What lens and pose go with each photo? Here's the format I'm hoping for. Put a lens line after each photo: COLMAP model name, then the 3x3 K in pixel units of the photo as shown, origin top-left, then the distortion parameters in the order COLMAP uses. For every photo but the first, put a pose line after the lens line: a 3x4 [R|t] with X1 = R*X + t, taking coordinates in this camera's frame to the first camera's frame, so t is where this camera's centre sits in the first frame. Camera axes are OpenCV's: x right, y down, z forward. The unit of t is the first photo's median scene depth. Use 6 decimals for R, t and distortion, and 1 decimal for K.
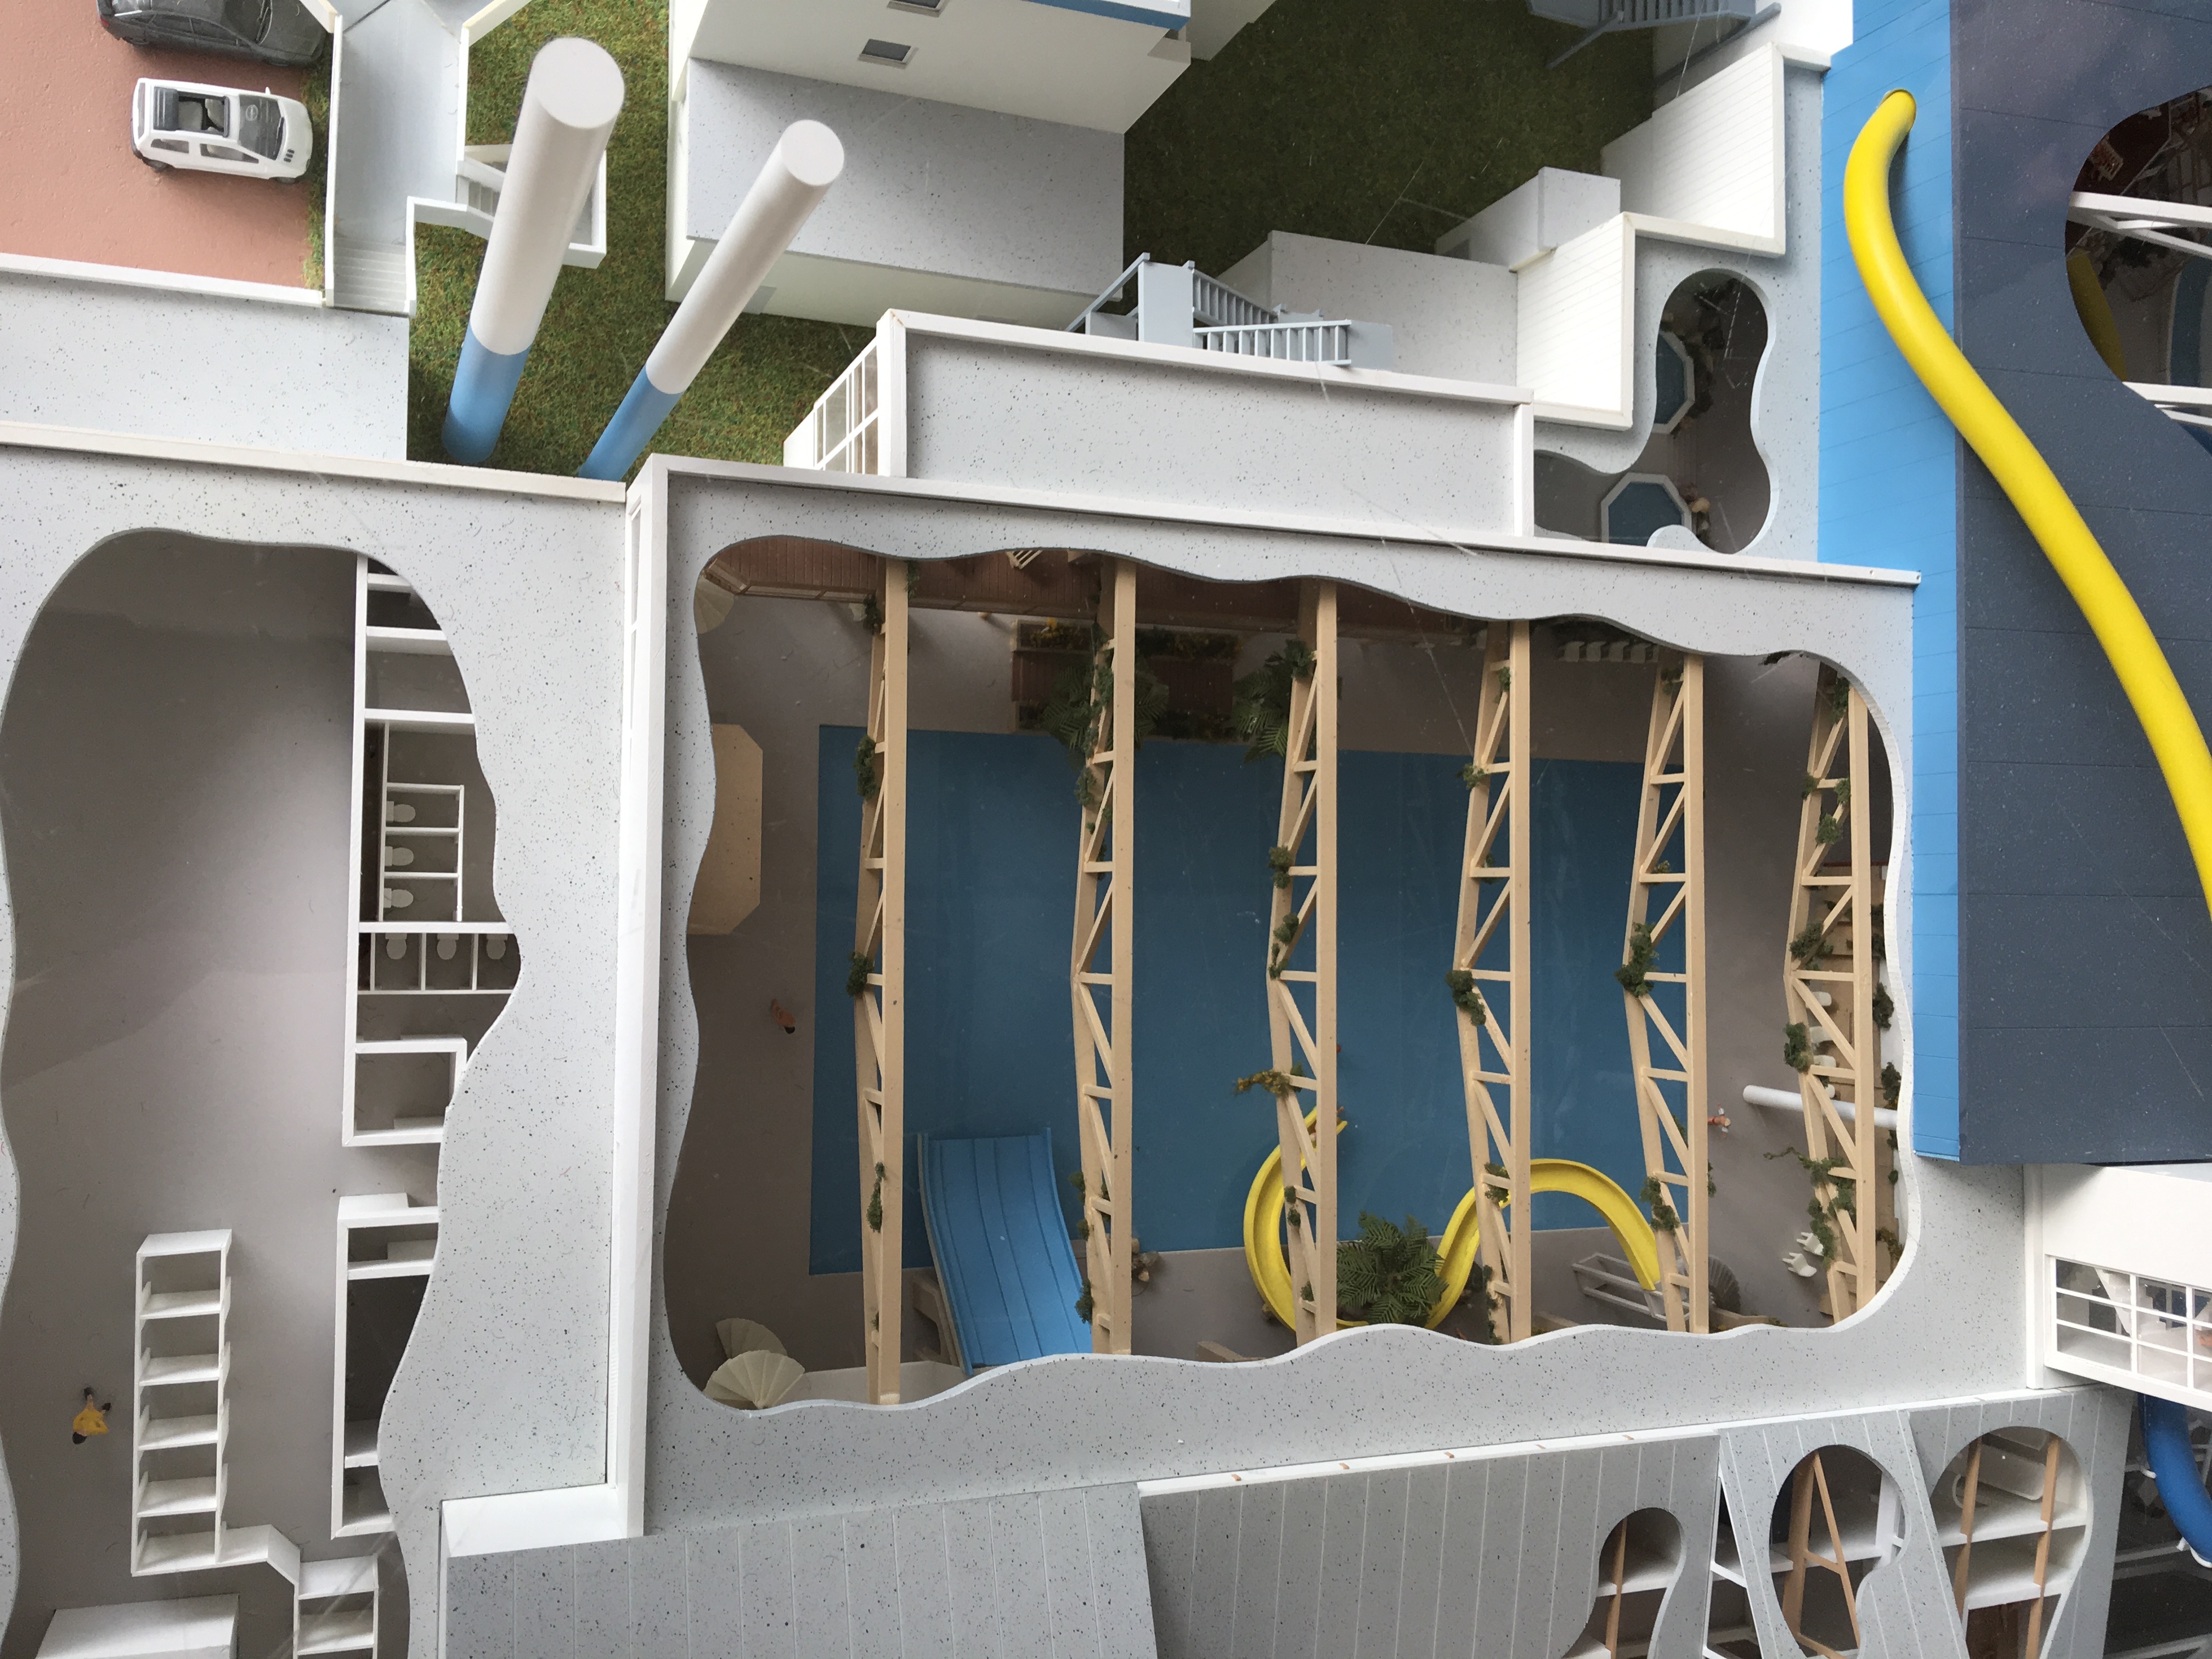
lens RADIAL K [[1870.4, 0, 1106.0], [0, 1870.4, 829.5], [0, 0, 1]] dist [0.120272, -0.195505]
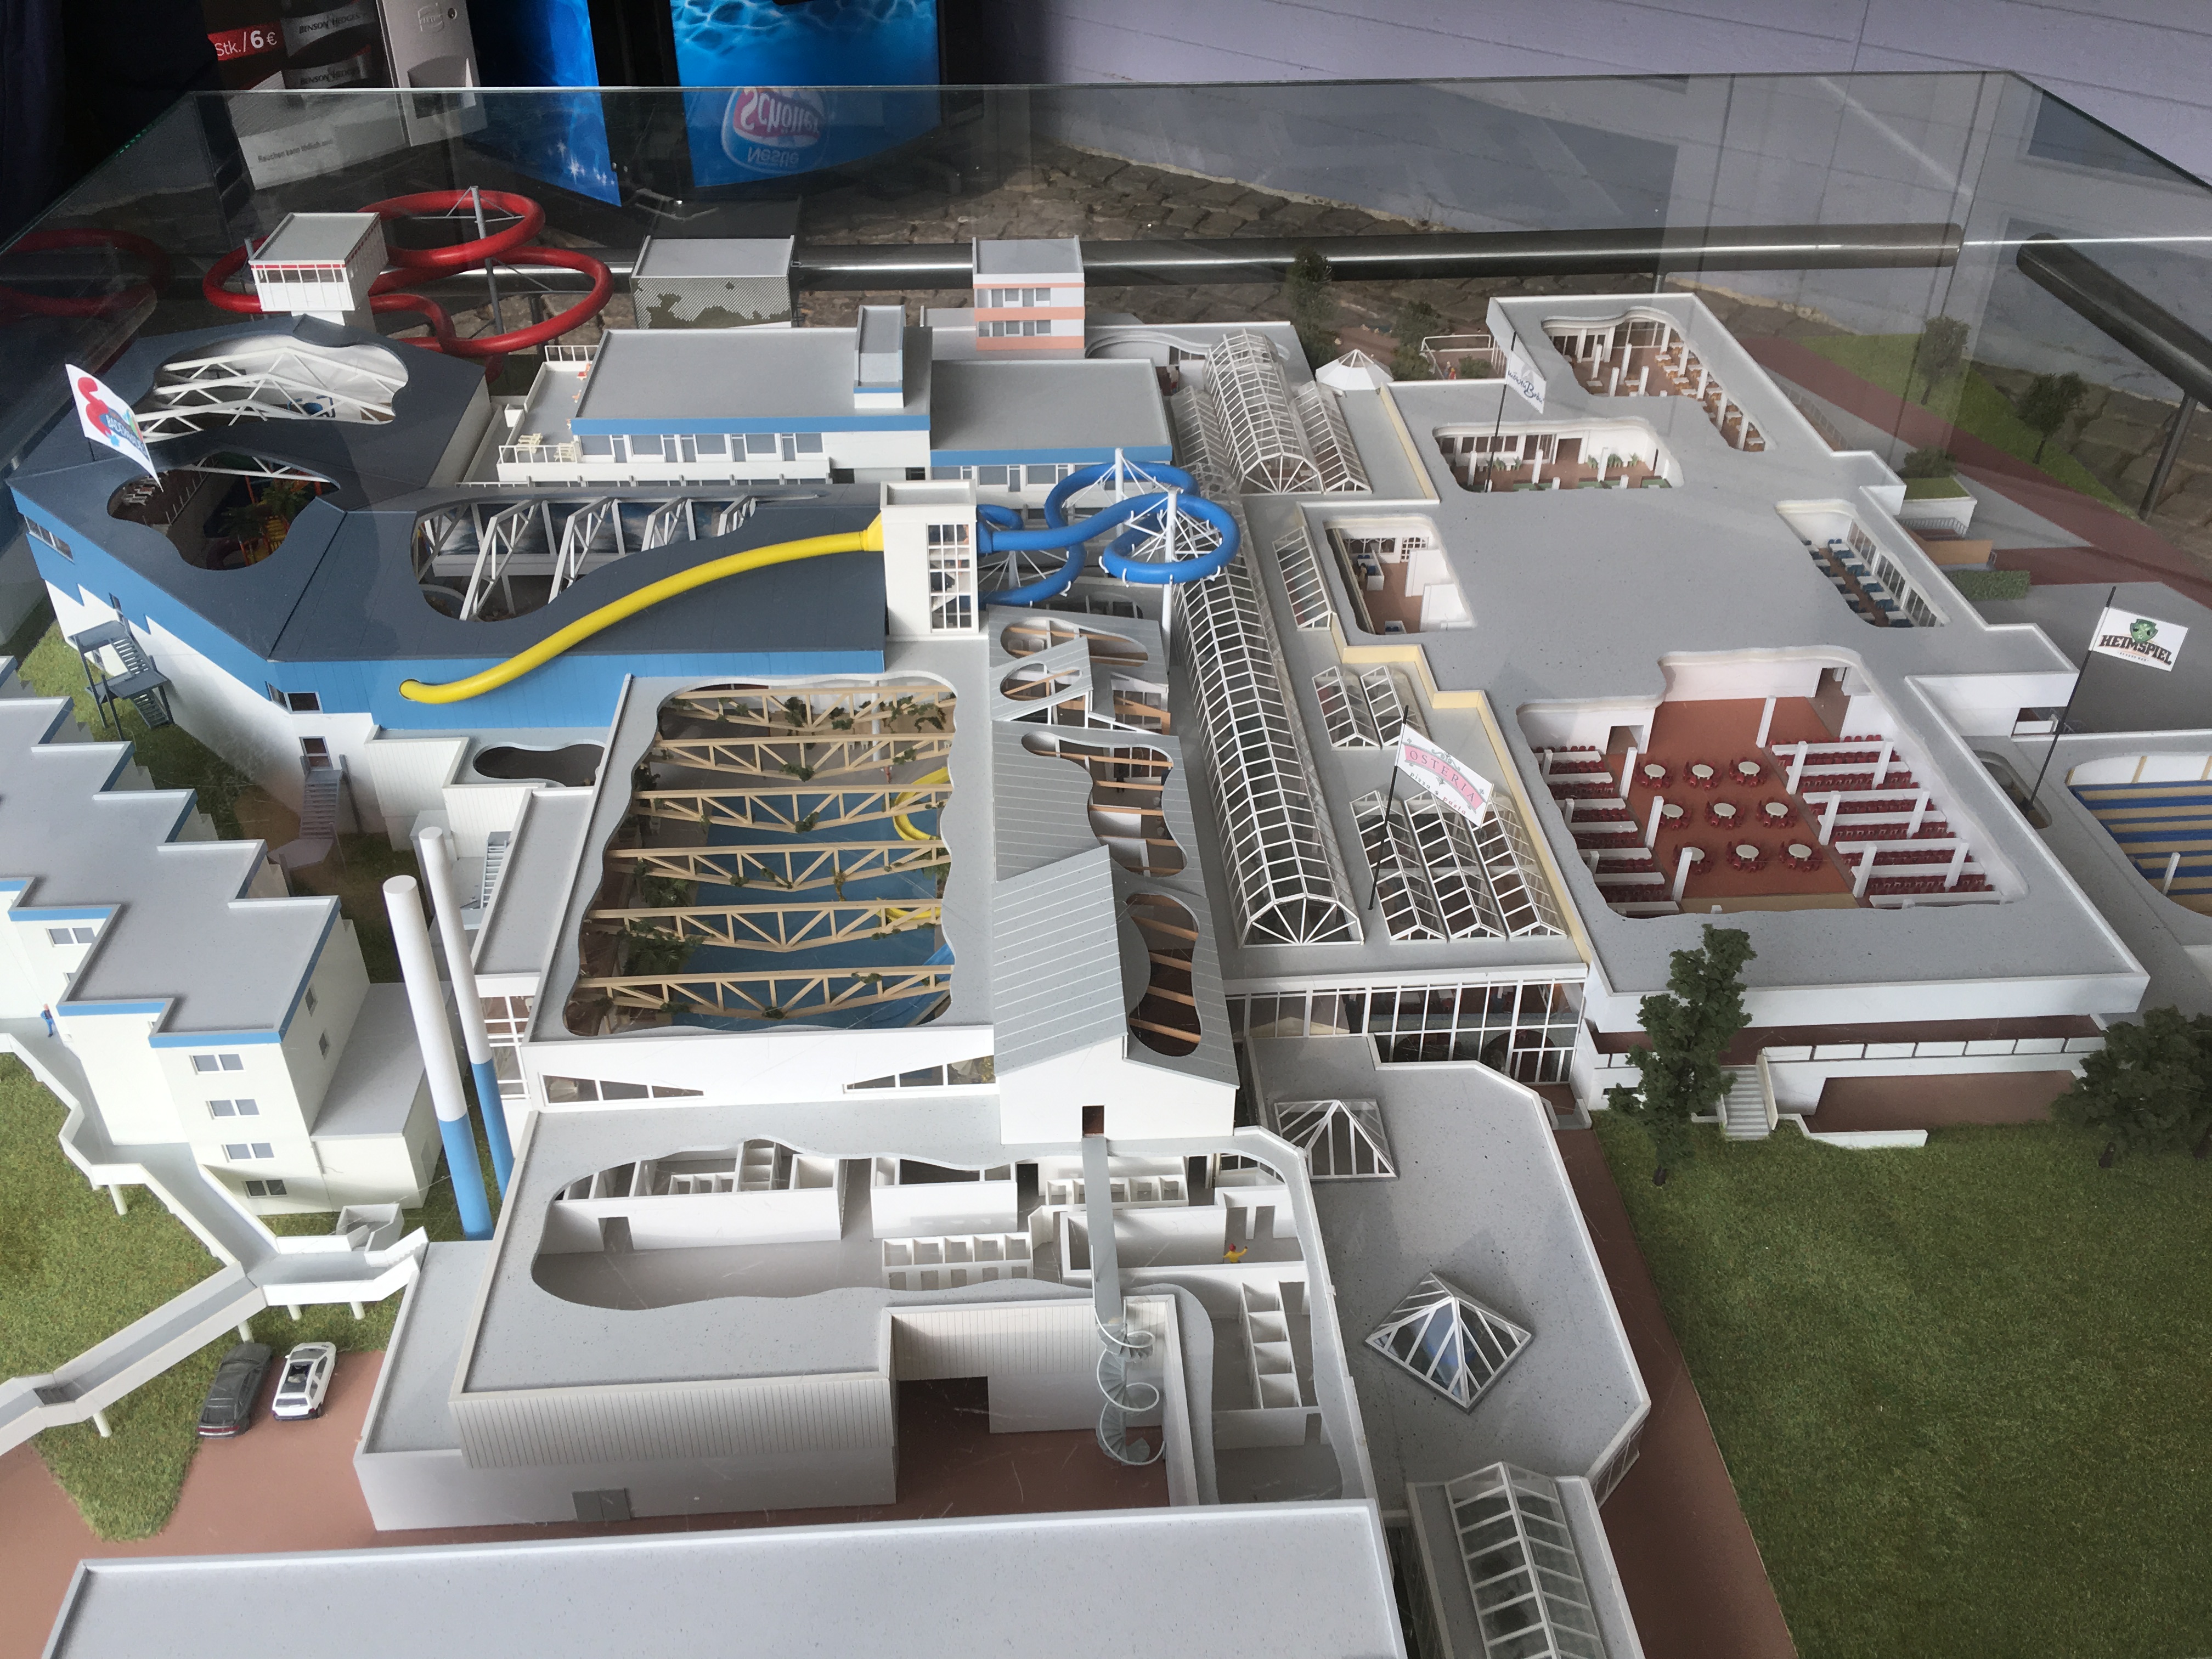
lens RADIAL K [[1870.4, 0, 1106.0], [0, 1870.4, 829.5], [0, 0, 1]] dist [0.120272, -0.195505]
pose [[-0.066226, -0.836276, 0.544294, -1.014802], [0.995526, -0.018532, 0.092656, 0.228408], [-0.067399, 0.547995, 0.833762, -0.828575]]
